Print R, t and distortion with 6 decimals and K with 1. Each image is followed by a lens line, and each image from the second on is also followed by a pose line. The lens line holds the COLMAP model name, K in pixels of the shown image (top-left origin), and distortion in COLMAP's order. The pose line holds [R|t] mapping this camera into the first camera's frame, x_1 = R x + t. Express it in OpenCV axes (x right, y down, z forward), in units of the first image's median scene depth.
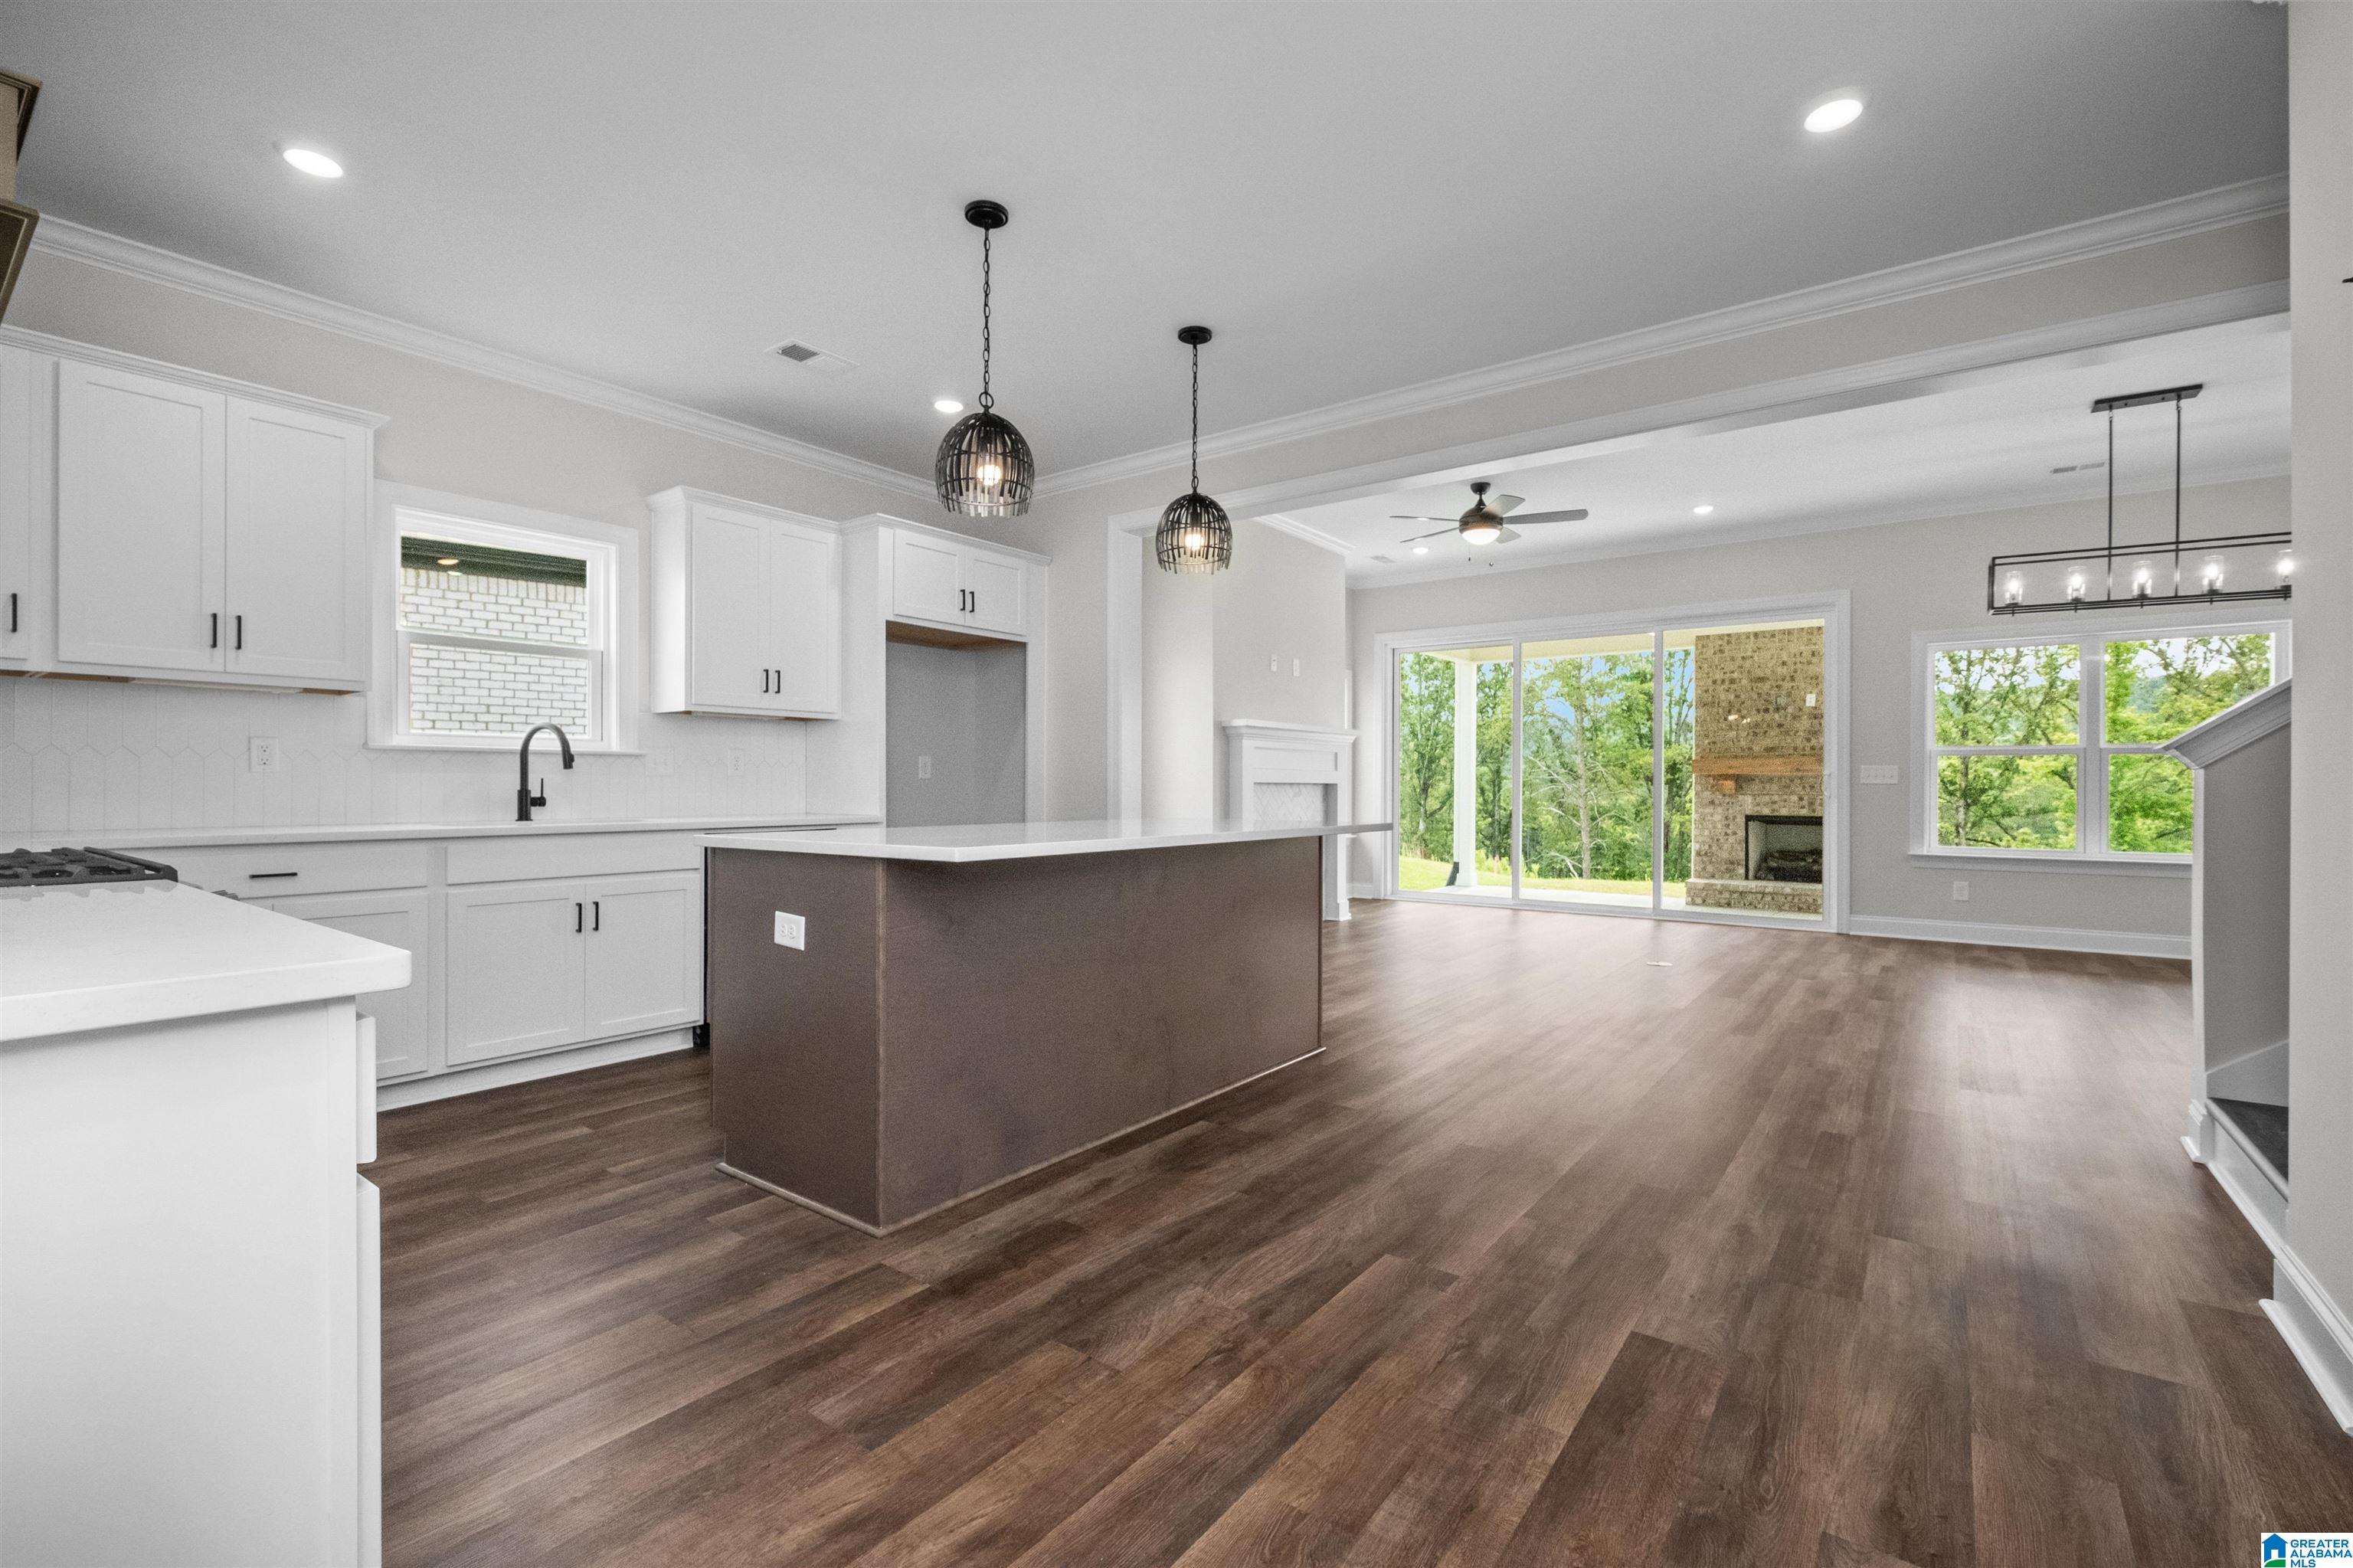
lens RADIAL K [[1026.3, 0, 1182.0], [0, 1026.3, 784.8], [0, 0, 1]] dist [-0.004014, -0.000422]
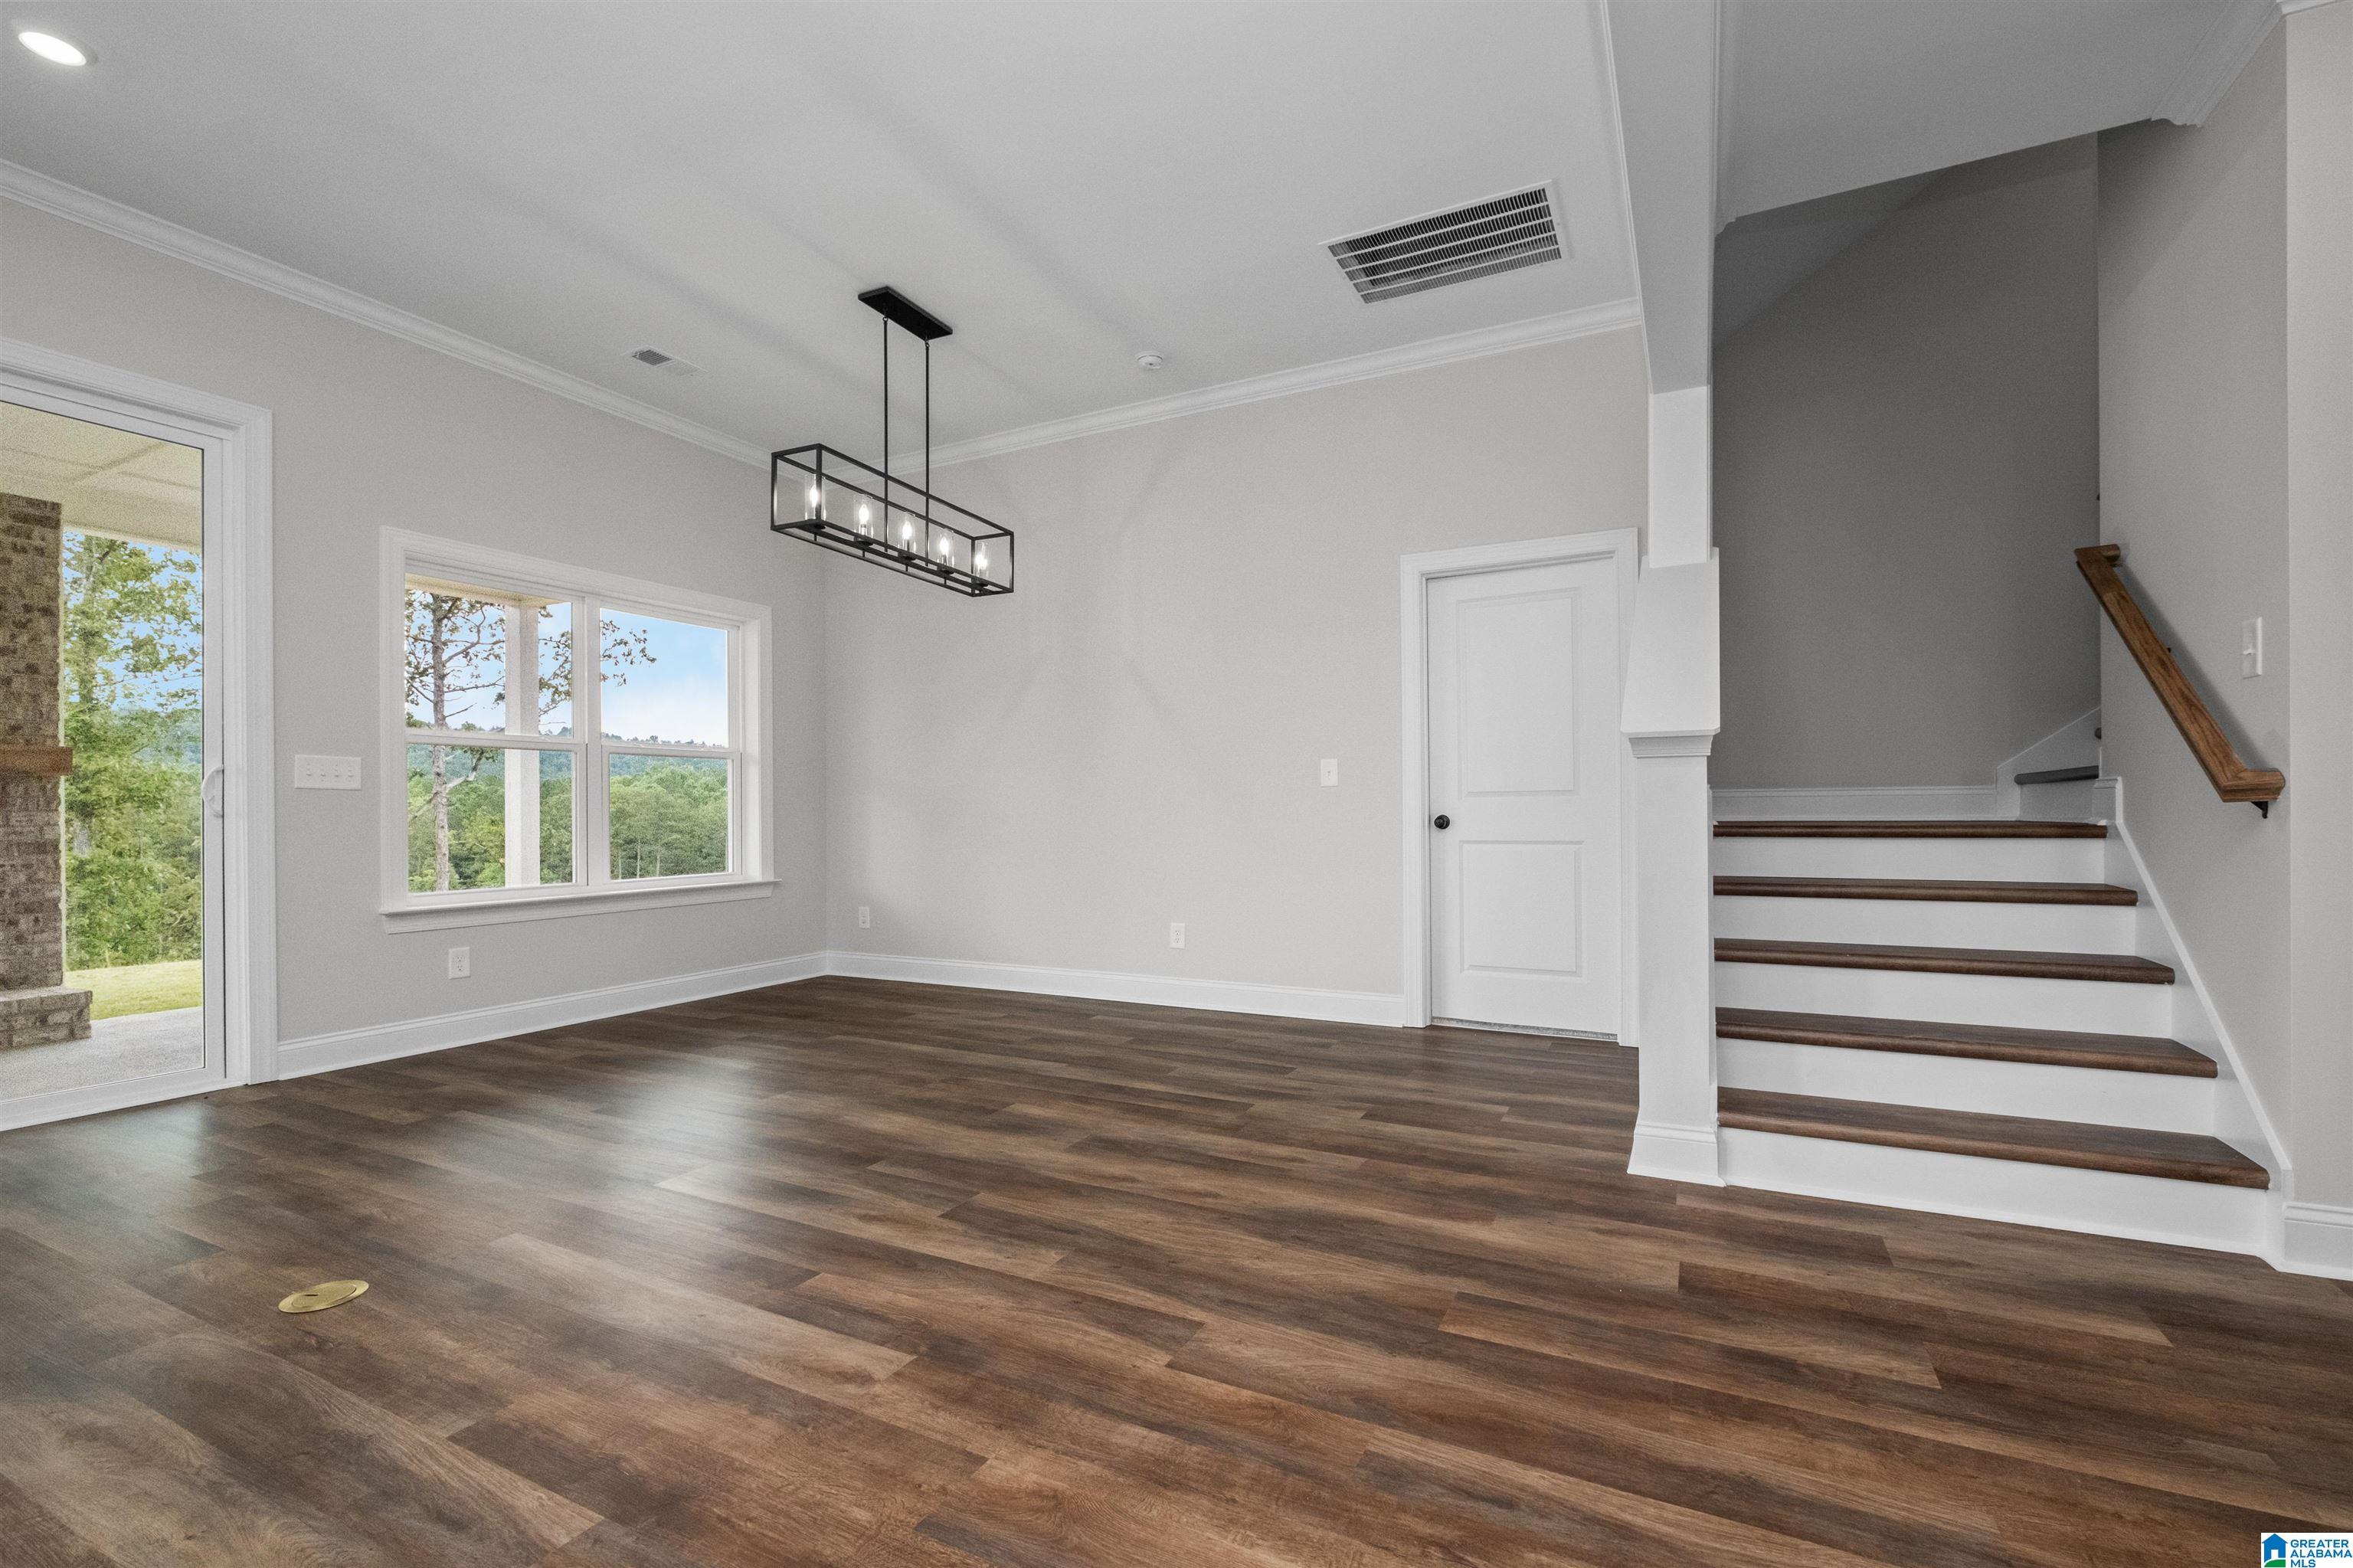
lens RADIAL K [[1026.3, 0, 1179.6], [0, 1026.3, 812.5], [0, 0, 1]] dist [-0.004014, -0.000422]
pose [[-0.170608, -0.004378, 0.985329, 0.124126], [0.005770, 0.999969, 0.005443, 0.020096], [-0.985322, 0.006614, -0.170578, 1.166548]]
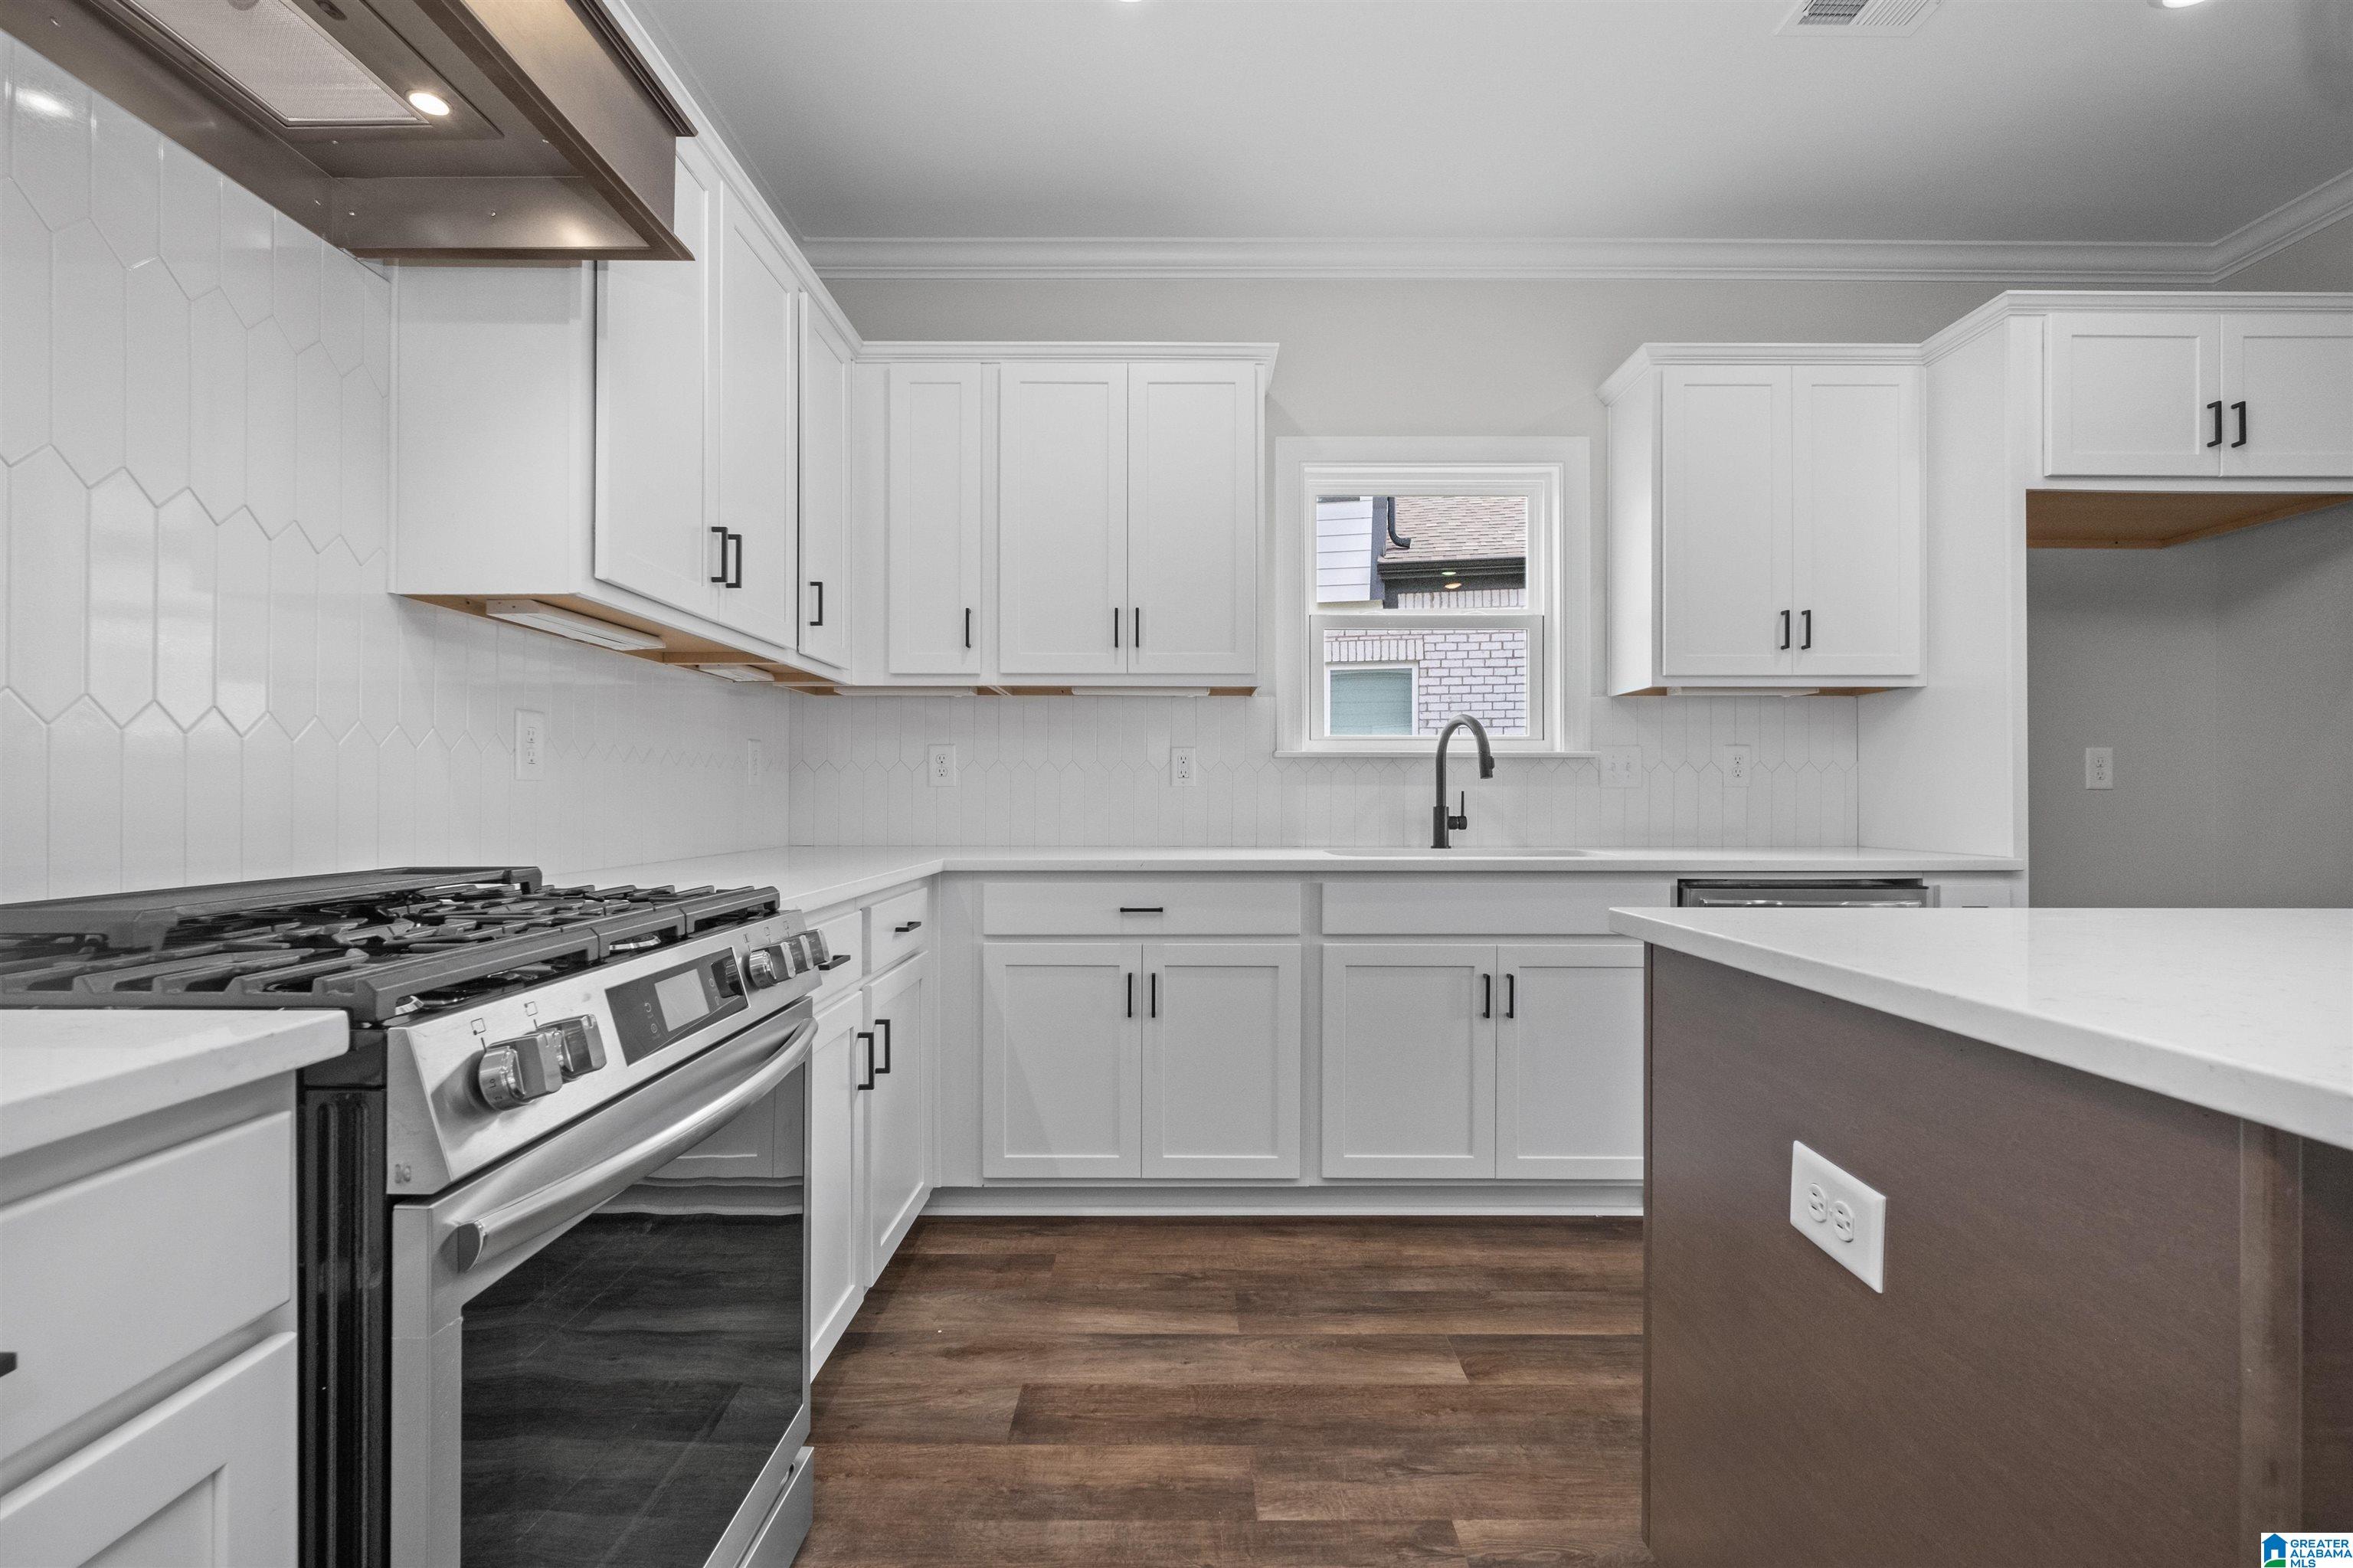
lens RADIAL K [[1026.3, 0, 1181.8], [0, 1026.3, 794.8], [0, 0, 1]] dist [-0.004014, -0.000422]
pose [[0.600311, -0.003294, -0.799760, -0.151361], [0.000202, 0.999992, -0.003967, -0.001158], [0.799767, 0.002219, 0.600307, 0.391906]]
